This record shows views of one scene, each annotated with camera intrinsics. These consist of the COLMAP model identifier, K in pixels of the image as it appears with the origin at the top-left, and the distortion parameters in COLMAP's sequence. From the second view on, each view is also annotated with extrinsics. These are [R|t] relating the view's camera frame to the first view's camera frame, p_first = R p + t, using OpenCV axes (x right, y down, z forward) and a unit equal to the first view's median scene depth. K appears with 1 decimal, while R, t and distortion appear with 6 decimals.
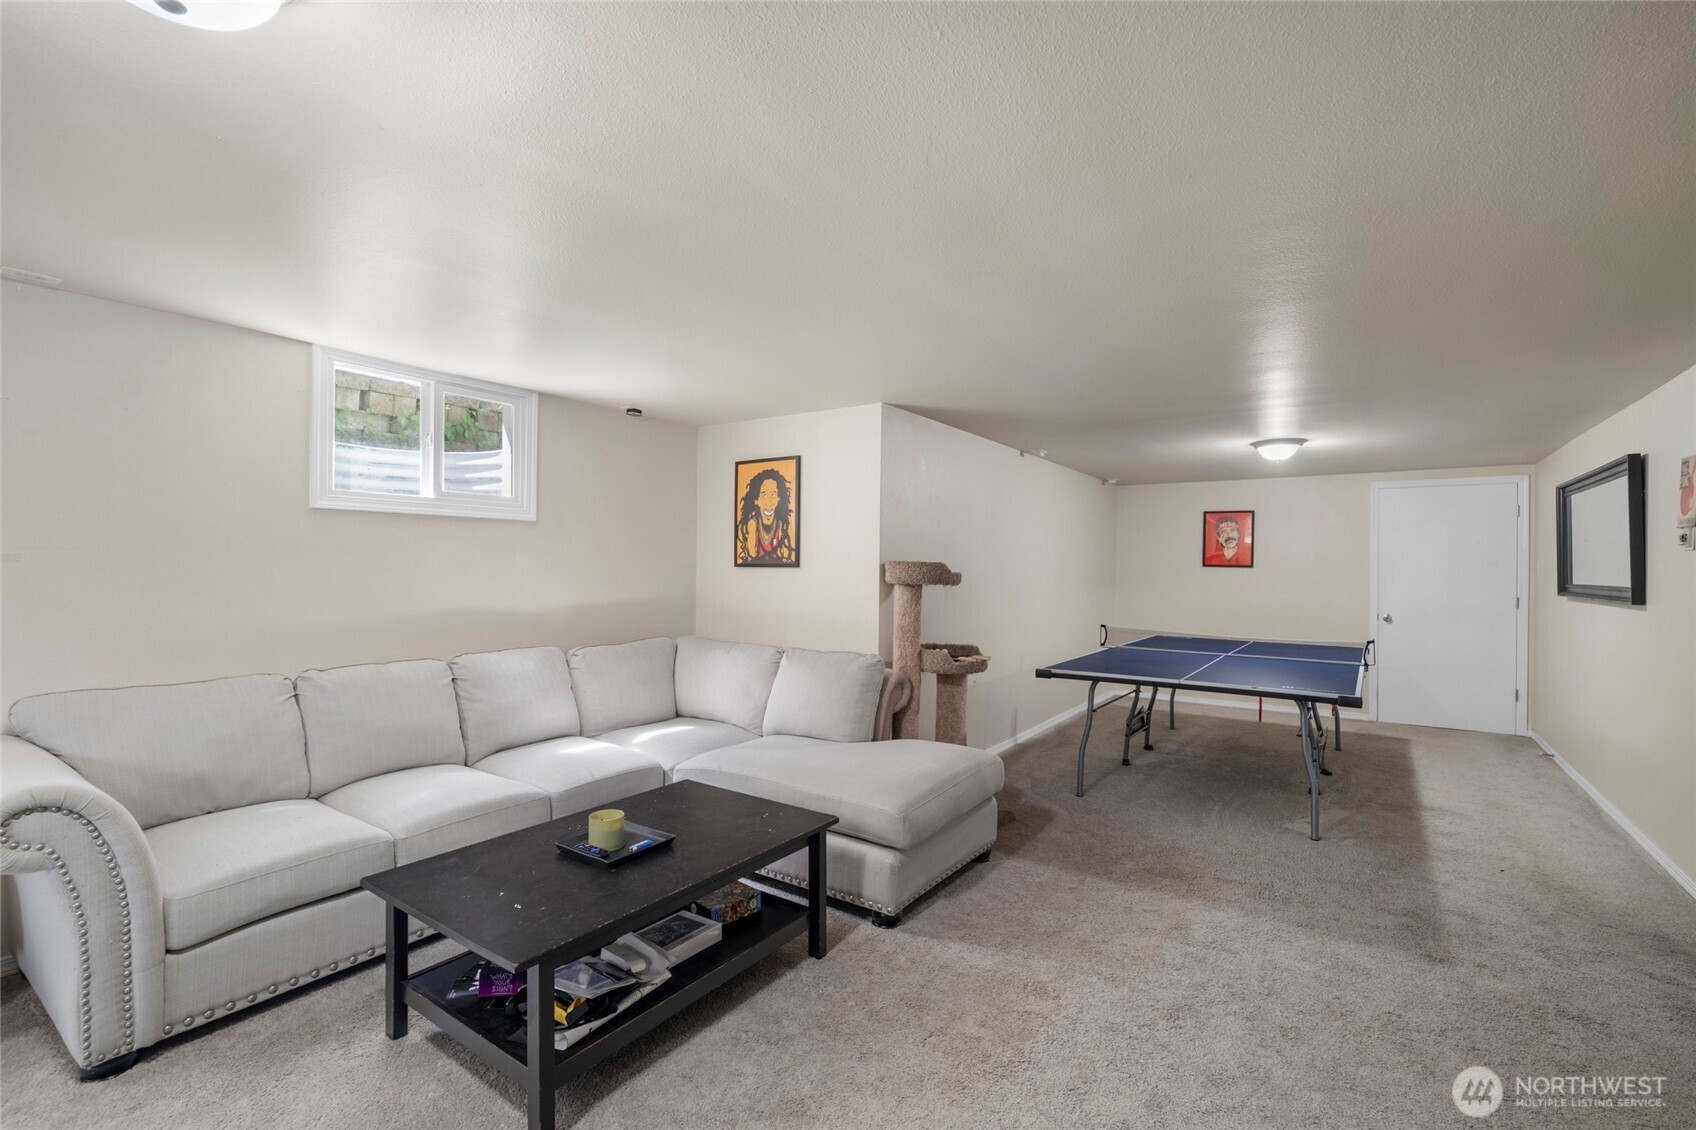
lens RADIAL K [[754.2, 0, 839.4], [0, 754.2, 568.4], [0, 0, 1]] dist [-0.001284, -0.000310]
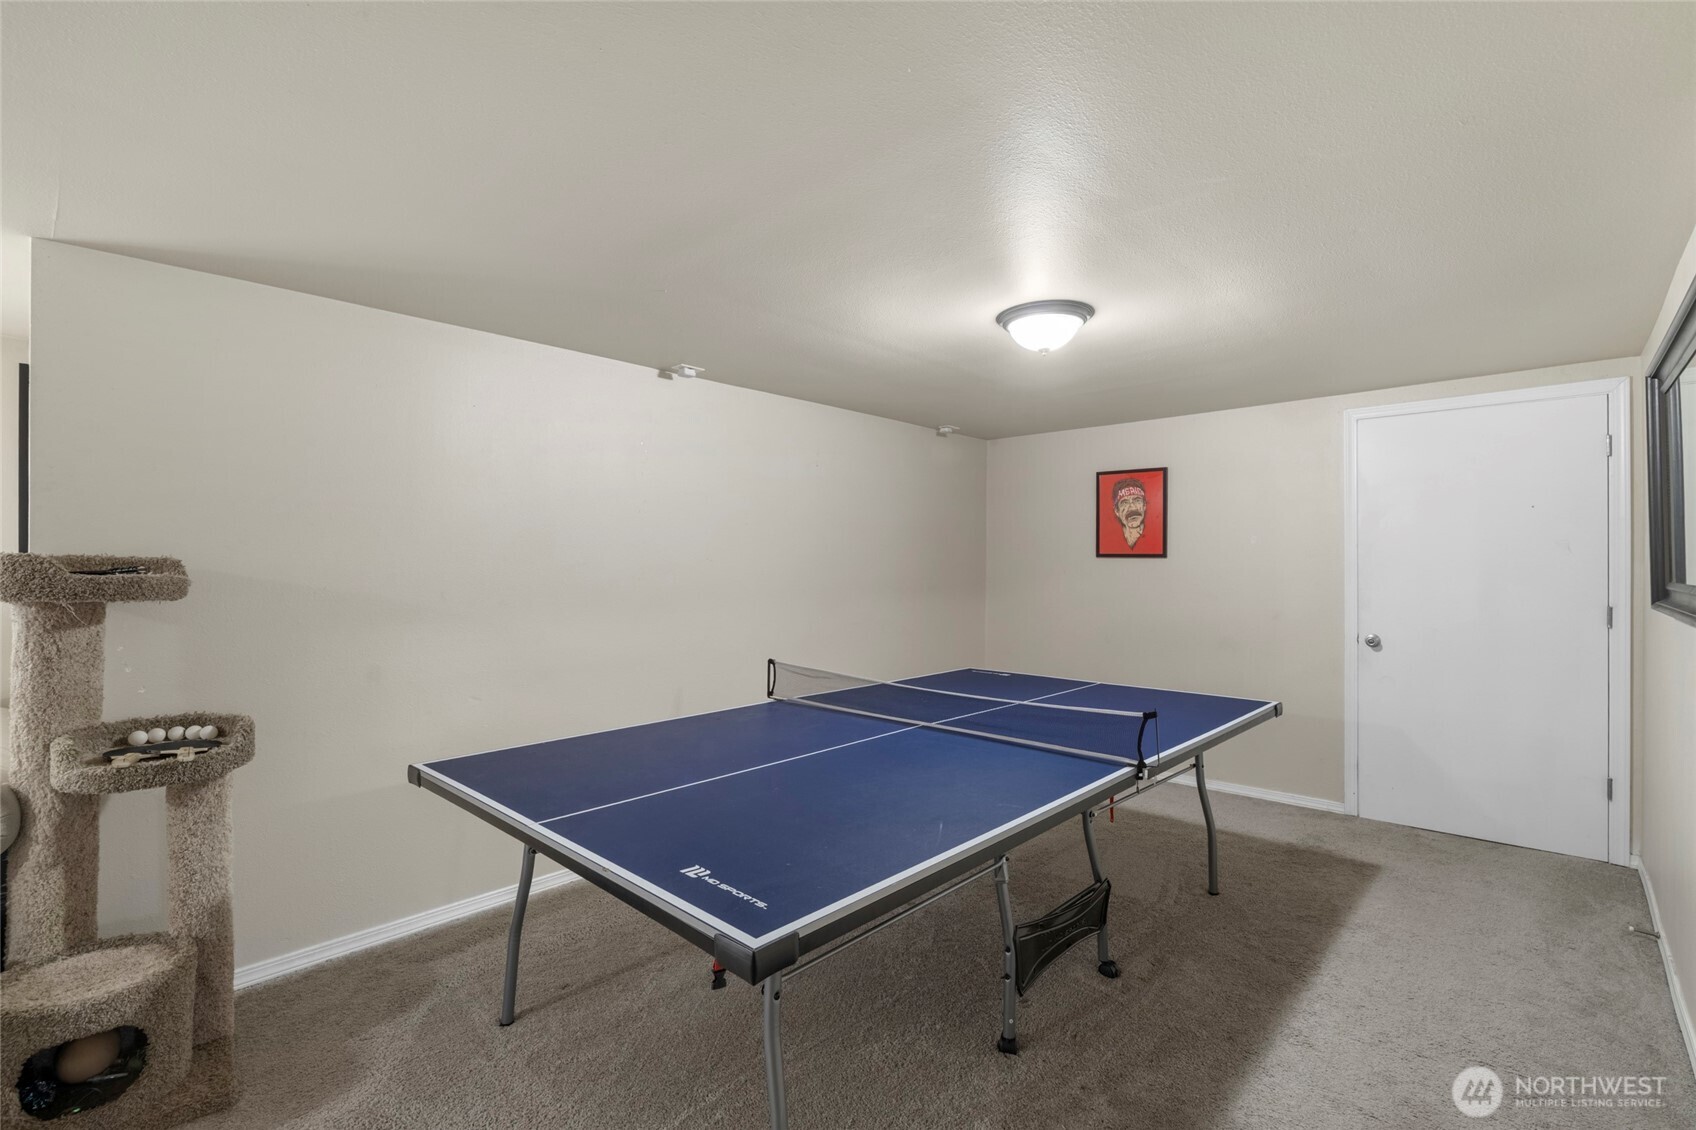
lens RADIAL K [[754.2, 0, 860.1], [0, 754.2, 570.0], [0, 0, 1]] dist [-0.001284, -0.000310]
pose [[0.990277, -0.010899, -0.138679, 0.501522], [0.011554, 0.999926, 0.003921, 0.005242], [0.138626, -0.005485, 0.990330, 0.443709]]
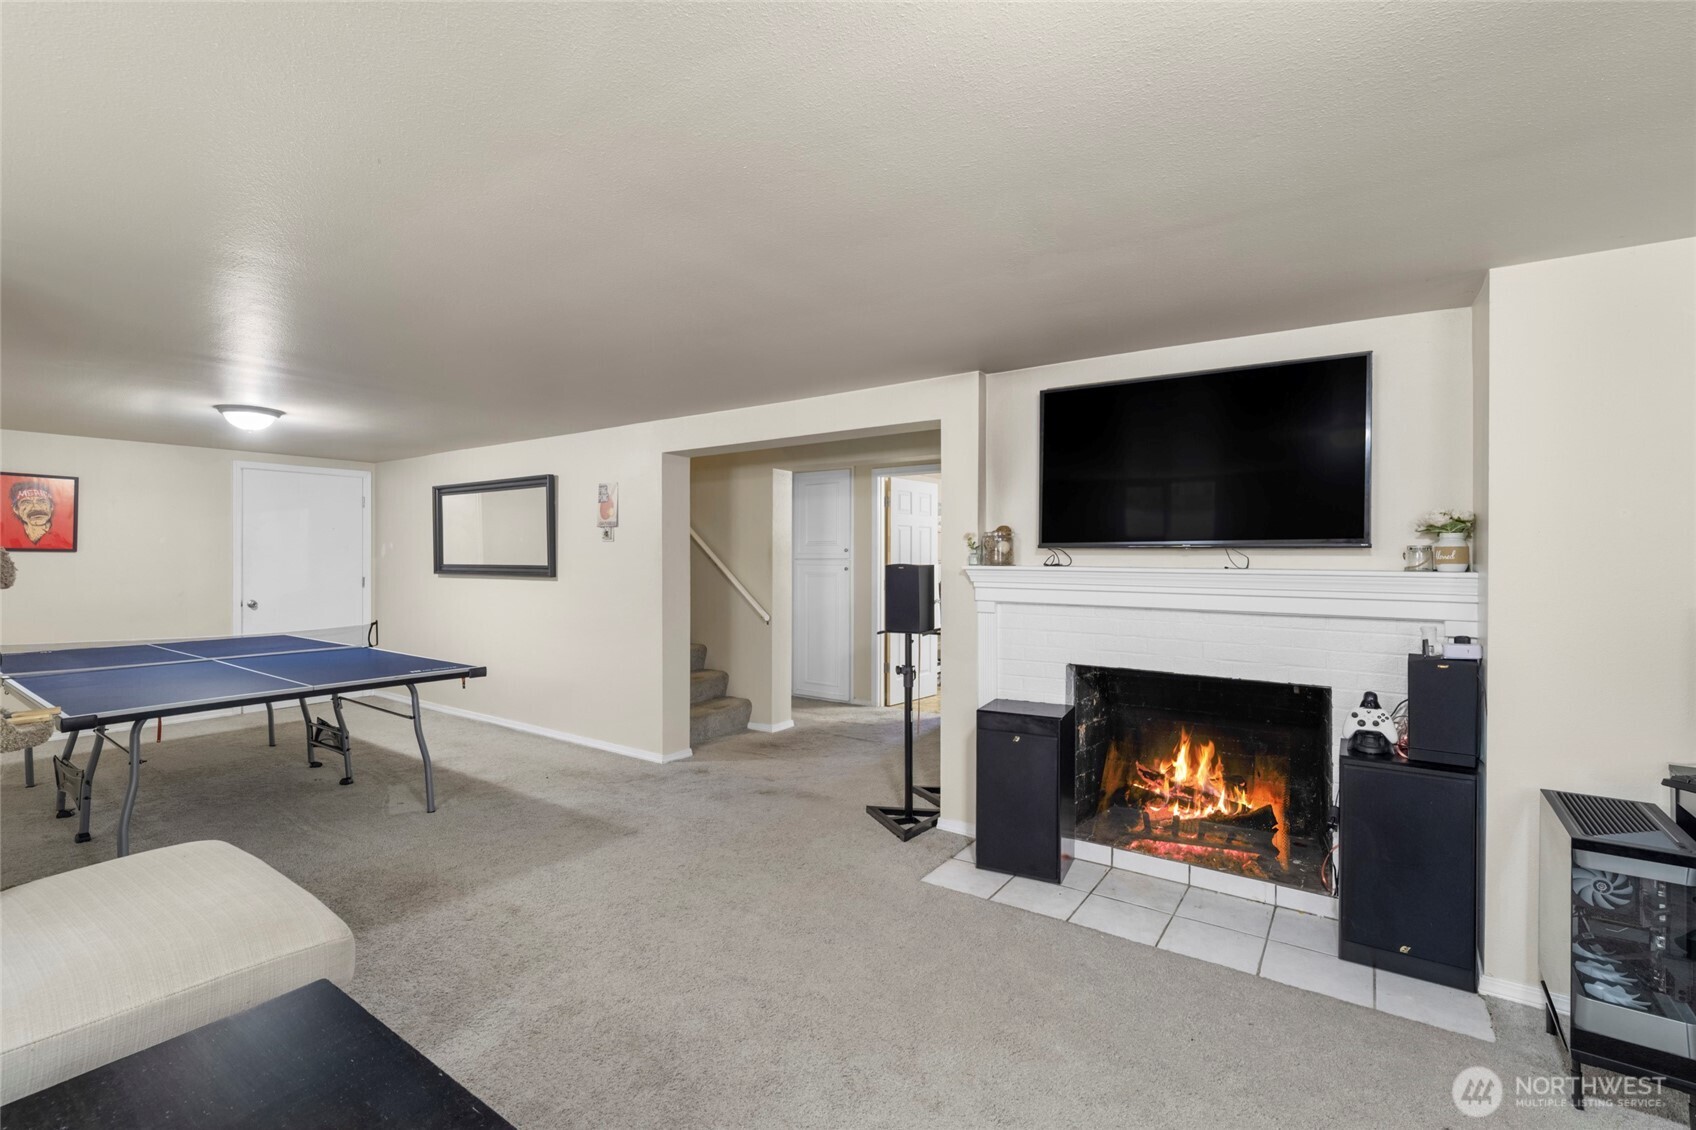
lens RADIAL K [[754.2, 0, 860.0], [0, 754.2, 559.1], [0, 0, 1]] dist [-0.001284, -0.000310]
pose [[-0.004321, -0.015963, 0.999863, -0.285990], [0.001348, 0.999872, 0.015969, -0.006201], [-0.999990, 0.001417, -0.004298, 0.275176]]
